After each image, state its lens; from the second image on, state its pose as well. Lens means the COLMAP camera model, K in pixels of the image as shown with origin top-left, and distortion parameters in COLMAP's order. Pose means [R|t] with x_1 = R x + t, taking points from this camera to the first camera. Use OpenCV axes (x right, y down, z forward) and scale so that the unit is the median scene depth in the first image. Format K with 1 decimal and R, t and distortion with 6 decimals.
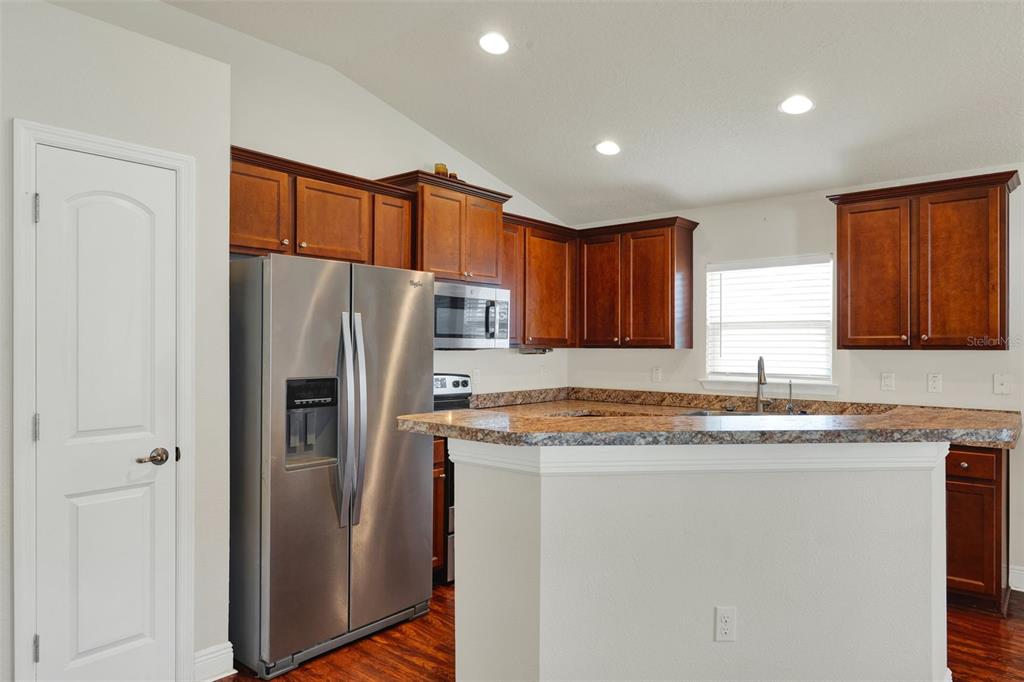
lens RADIAL K [[652.6, 0, 512.6], [0, 652.6, 347.1], [0, 0, 1]] dist [-0.008073, 0.000471]
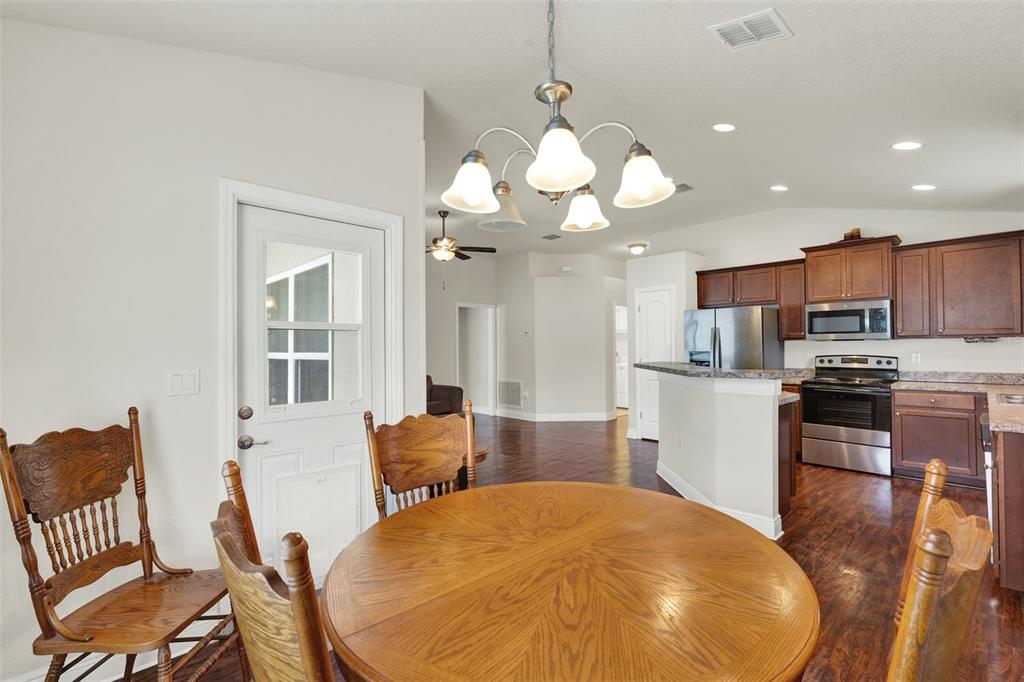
lens RADIAL K [[460.1, 0, 510.3], [0, 460.1, 342.6], [0, 0, 1]] dist [-0.000604, -0.000023]
pose [[-0.107518, -0.014388, -0.994099, 1.007790], [0.003564, 0.999883, -0.014857, 0.020188], [0.994197, -0.005140, -0.107454, 0.215689]]
